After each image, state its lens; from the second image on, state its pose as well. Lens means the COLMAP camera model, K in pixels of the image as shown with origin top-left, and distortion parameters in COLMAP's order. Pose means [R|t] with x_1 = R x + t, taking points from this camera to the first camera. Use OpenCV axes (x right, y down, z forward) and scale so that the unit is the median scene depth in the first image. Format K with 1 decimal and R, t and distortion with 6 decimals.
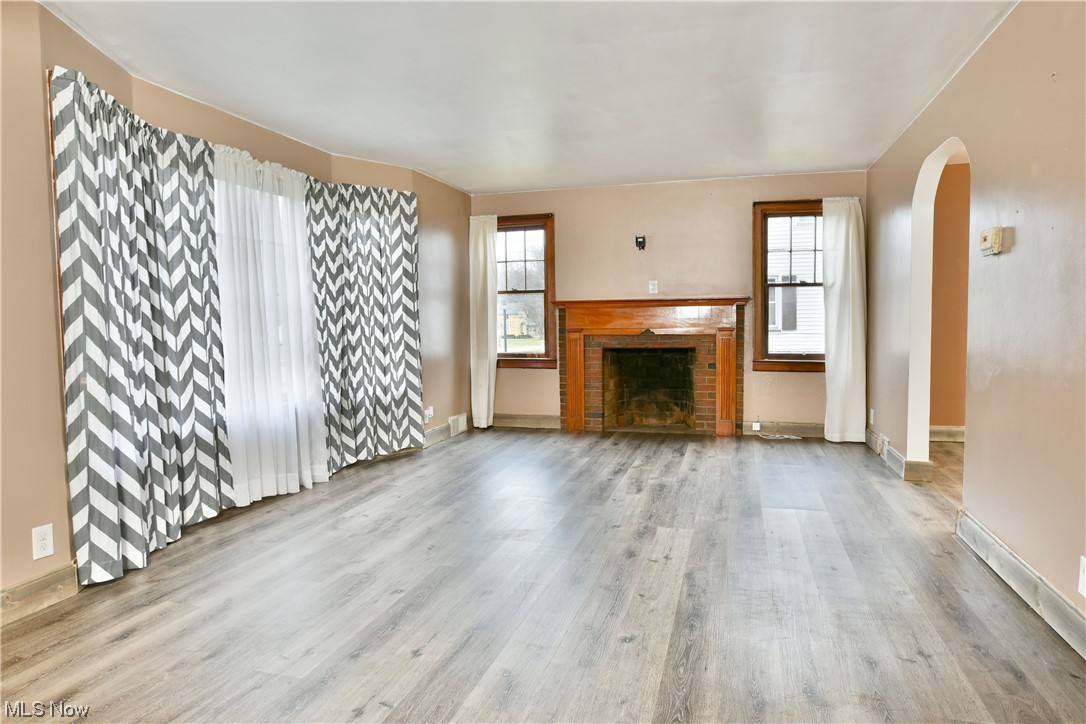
lens RADIAL K [[676.4, 0, 536.7], [0, 676.4, 365.6], [0, 0, 1]] dist [-0.011858, -0.004808]
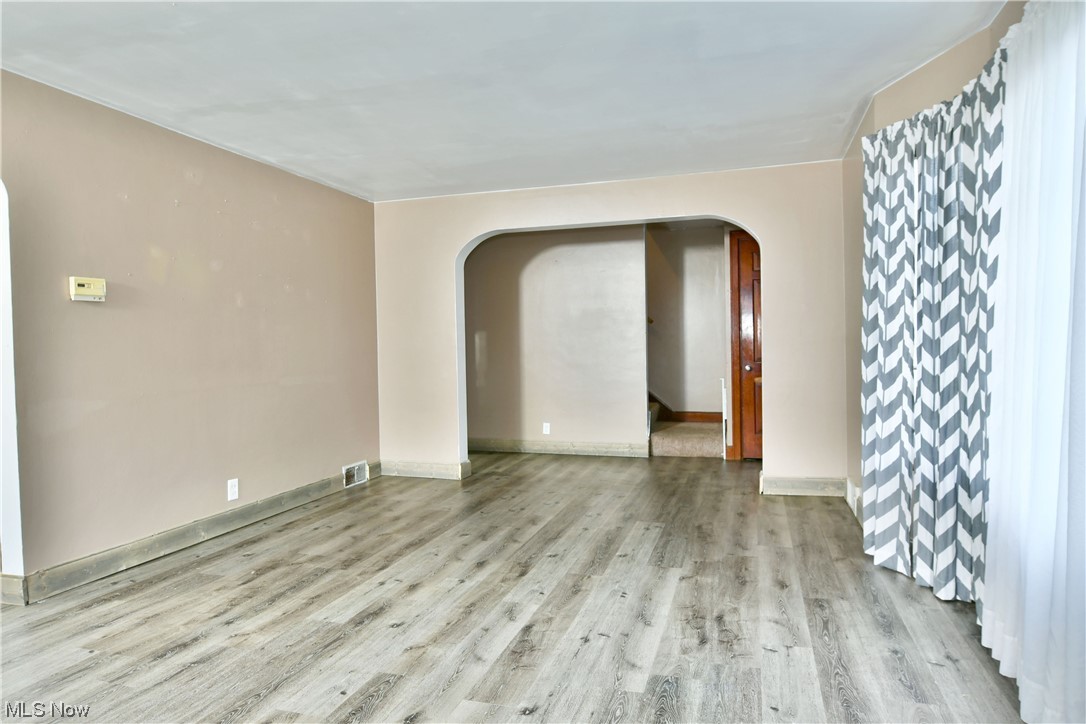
lens RADIAL K [[676.4, 0, 535.6], [0, 676.4, 356.7], [0, 0, 1]] dist [-0.011858, -0.004808]
pose [[-0.999199, 0.032411, 0.023473, -0.044614], [0.034265, 0.995922, 0.083456, -0.081132], [-0.020672, 0.084193, -0.996235, 1.200856]]
